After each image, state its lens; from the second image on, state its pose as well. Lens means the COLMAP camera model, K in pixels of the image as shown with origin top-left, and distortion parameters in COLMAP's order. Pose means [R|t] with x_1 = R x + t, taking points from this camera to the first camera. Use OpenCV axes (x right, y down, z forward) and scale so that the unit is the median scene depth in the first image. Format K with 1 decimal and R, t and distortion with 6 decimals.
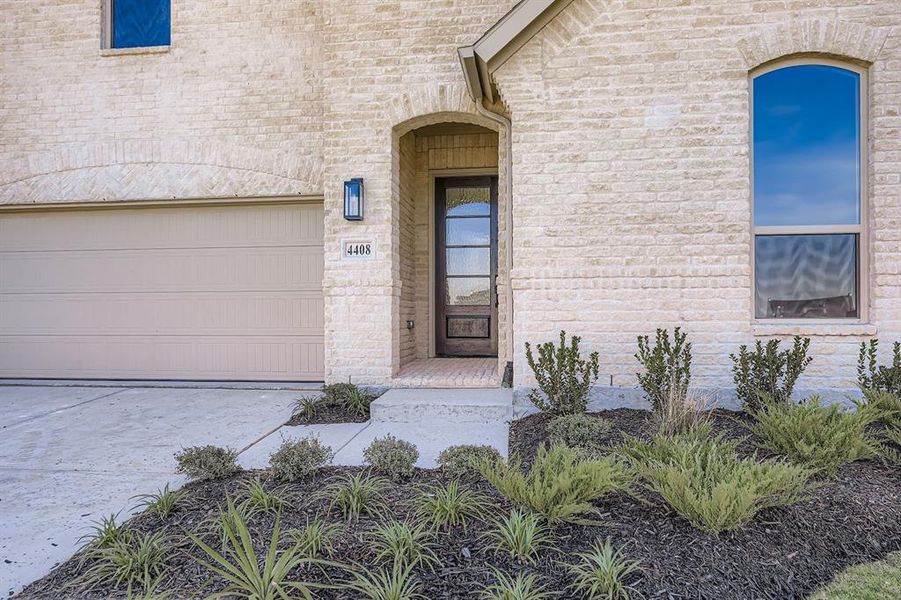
lens RADIAL K [[518.9, 0, 464.7], [0, 518.9, 277.0], [0, 0, 1]] dist [-0.001904, -0.000351]
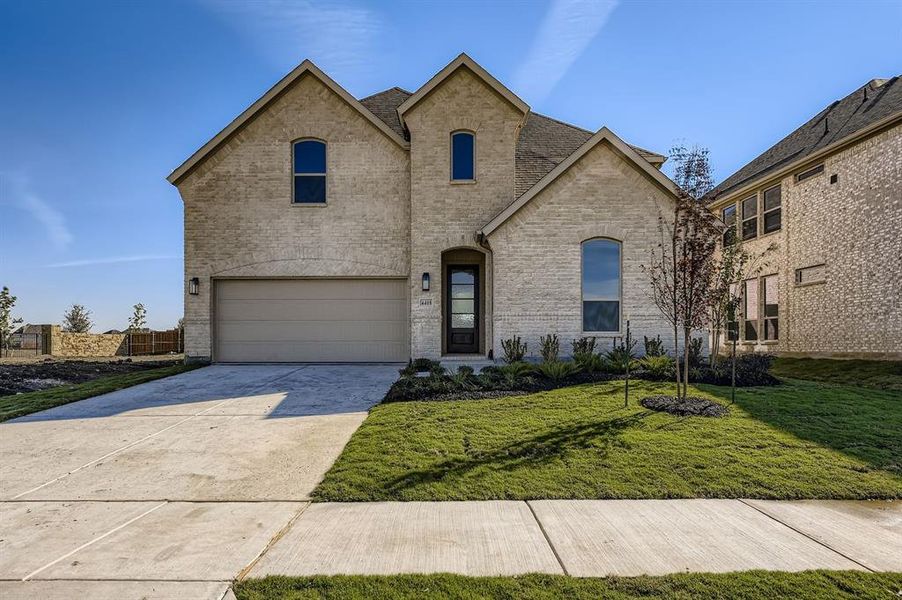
lens RADIAL K [[354.7, 0, 452.0], [0, 354.7, 303.4], [0, 0, 1]] dist [0.003149, -0.000285]
pose [[0.998705, 0.010223, 0.049837, -0.174114], [-0.009020, 0.999664, -0.024311, -0.012303], [-0.050069, 0.023830, 0.998461, -0.639287]]
